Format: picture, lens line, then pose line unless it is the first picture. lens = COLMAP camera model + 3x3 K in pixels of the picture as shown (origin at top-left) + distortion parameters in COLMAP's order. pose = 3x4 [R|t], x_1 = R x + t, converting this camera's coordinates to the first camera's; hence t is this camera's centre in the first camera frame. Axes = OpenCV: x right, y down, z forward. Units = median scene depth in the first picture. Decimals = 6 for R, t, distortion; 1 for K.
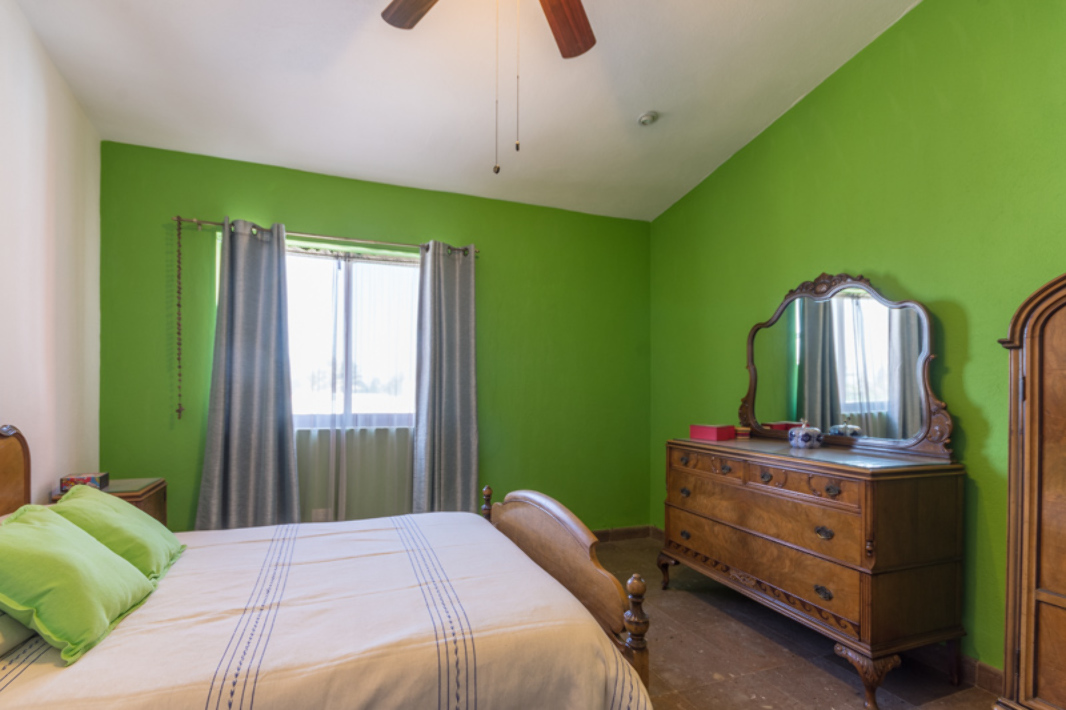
lens RADIAL K [[498.2, 0, 533.5], [0, 498.2, 395.0], [0, 0, 1]] dist [-0.000379, -0.000735]
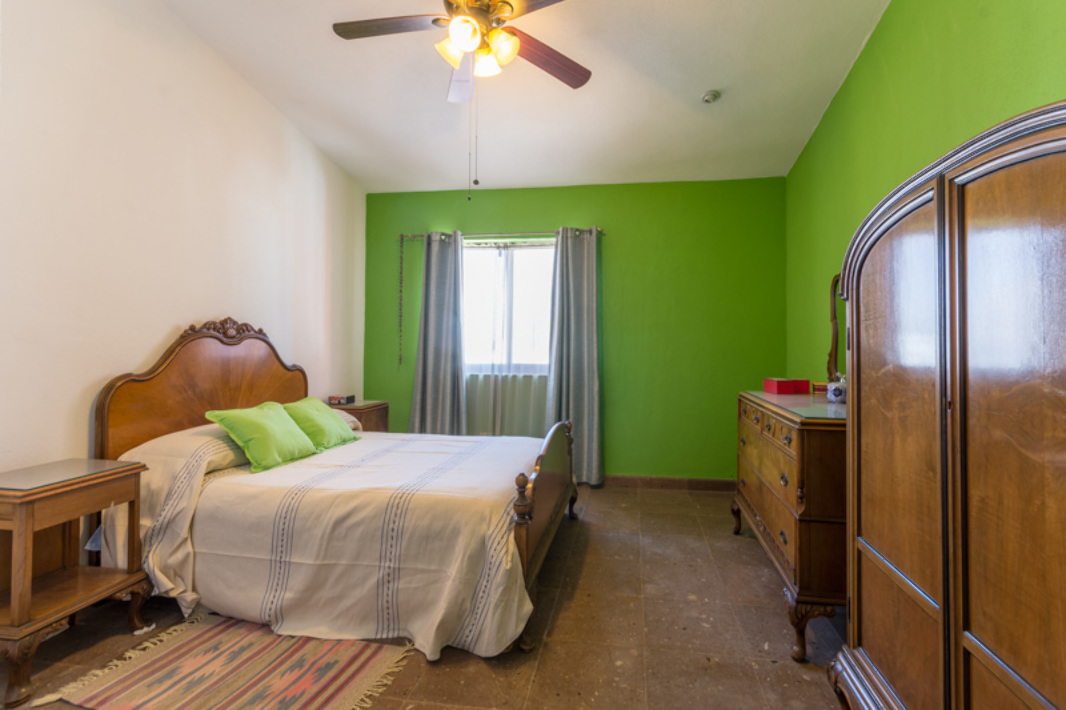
lens RADIAL K [[457.3, 0, 533.7], [0, 457.3, 339.8], [0, 0, 1]] dist [0.001405, 0.000178]
pose [[0.882275, -0.009490, -0.470638, 0.304169], [-0.002146, 0.999705, -0.024182, 0.004366], [0.470729, 0.022345, 0.881995, -0.053039]]
